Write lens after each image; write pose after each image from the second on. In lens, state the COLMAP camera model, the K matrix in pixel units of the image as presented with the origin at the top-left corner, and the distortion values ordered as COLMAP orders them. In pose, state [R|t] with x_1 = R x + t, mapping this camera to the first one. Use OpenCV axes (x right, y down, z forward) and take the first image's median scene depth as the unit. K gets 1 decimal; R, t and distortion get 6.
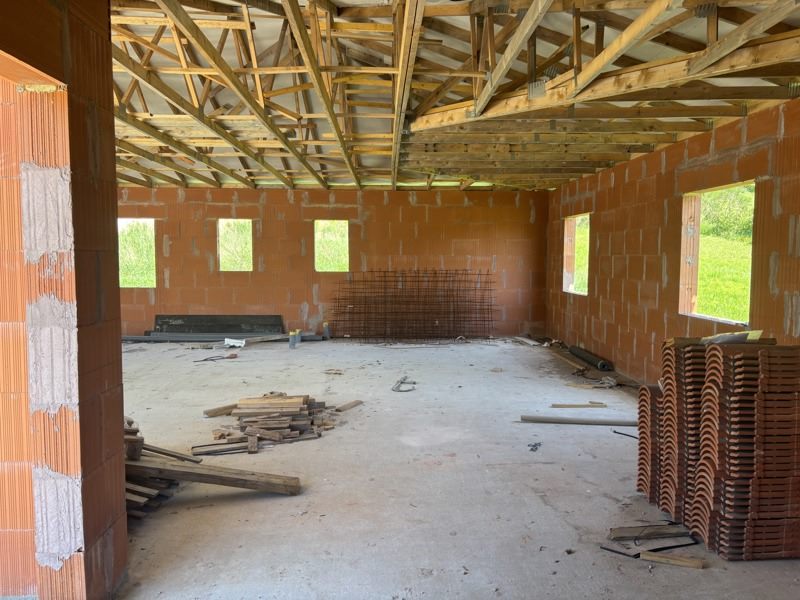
lens RADIAL K [[611.2, 0, 398.1], [0, 611.2, 299.1], [0, 0, 1]] dist [0.038756, -0.006330]
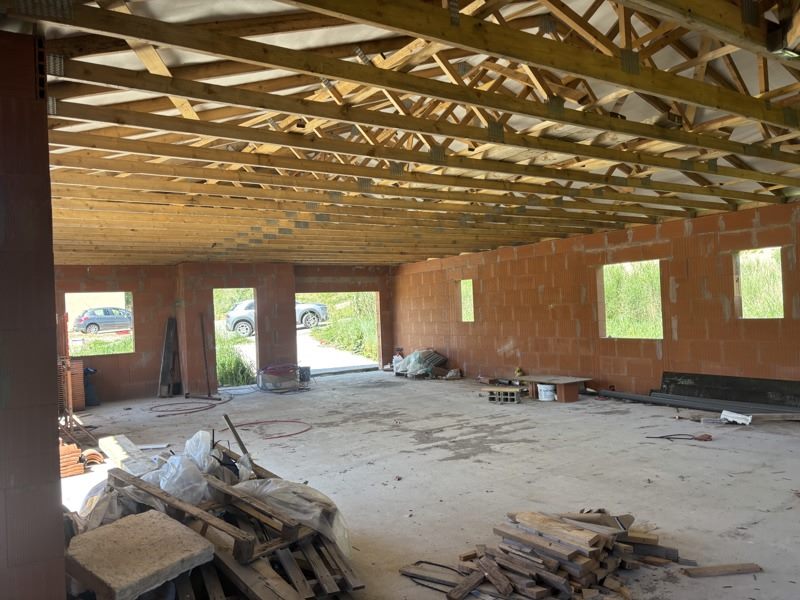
lens RADIAL K [[611.2, 0, 394.8], [0, 611.2, 301.7], [0, 0, 1]] dist [0.038756, -0.006330]
pose [[0.506063, -0.035654, -0.861759, 0.157256], [-0.010832, 0.998804, -0.047685, -0.026136], [0.862428, 0.033466, 0.505072, 0.246927]]
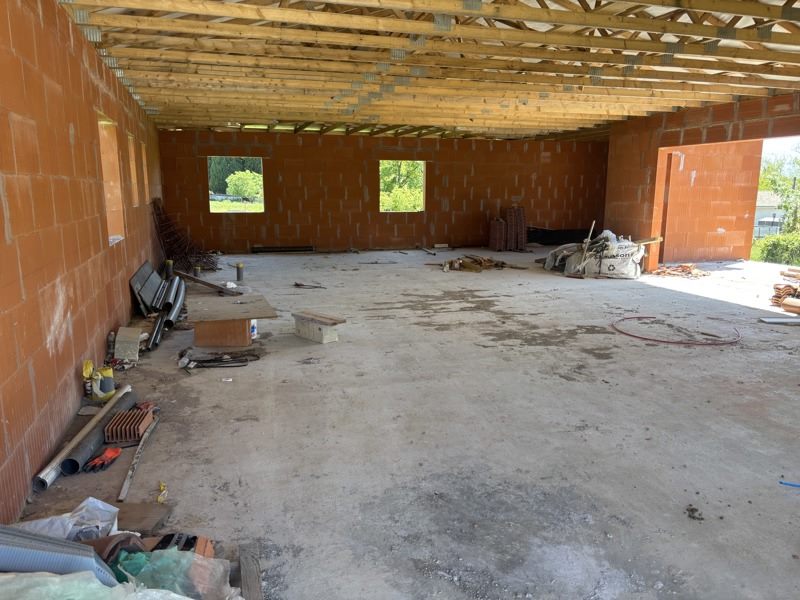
lens RADIAL K [[611.2, 0, 400.8], [0, 611.2, 305.1], [0, 0, 1]] dist [0.038756, -0.006330]
pose [[-0.264342, -0.184773, 0.946563, -1.065539], [0.064450, 0.975897, 0.208498, -0.064552], [-0.962273, 0.116121, -0.246062, 0.891986]]
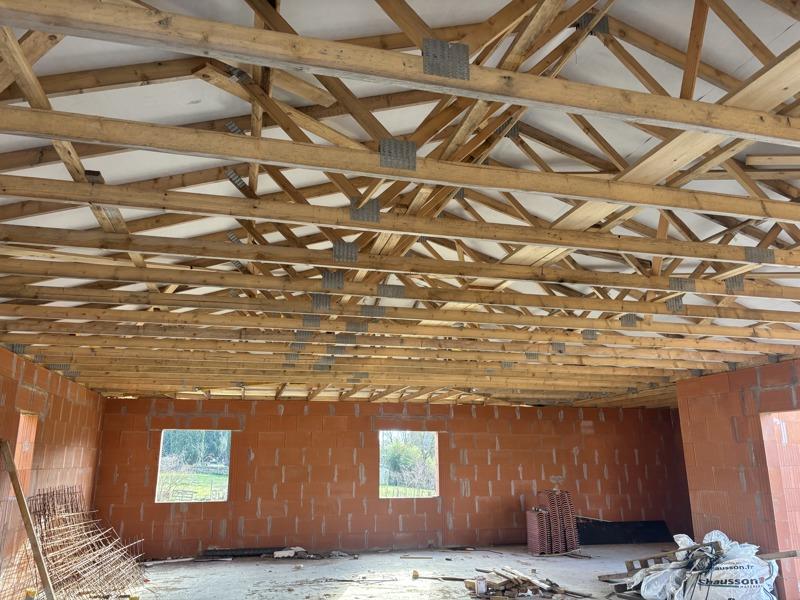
lens RADIAL K [[611.2, 0, 395.2], [0, 611.2, 303.3], [0, 0, 1]] dist [0.038756, -0.006330]
pose [[-0.212736, 0.241784, 0.946723, -0.808063], [0.070371, 0.970176, -0.231961, -0.064026], [-0.974572, 0.017275, -0.223406, 0.781100]]
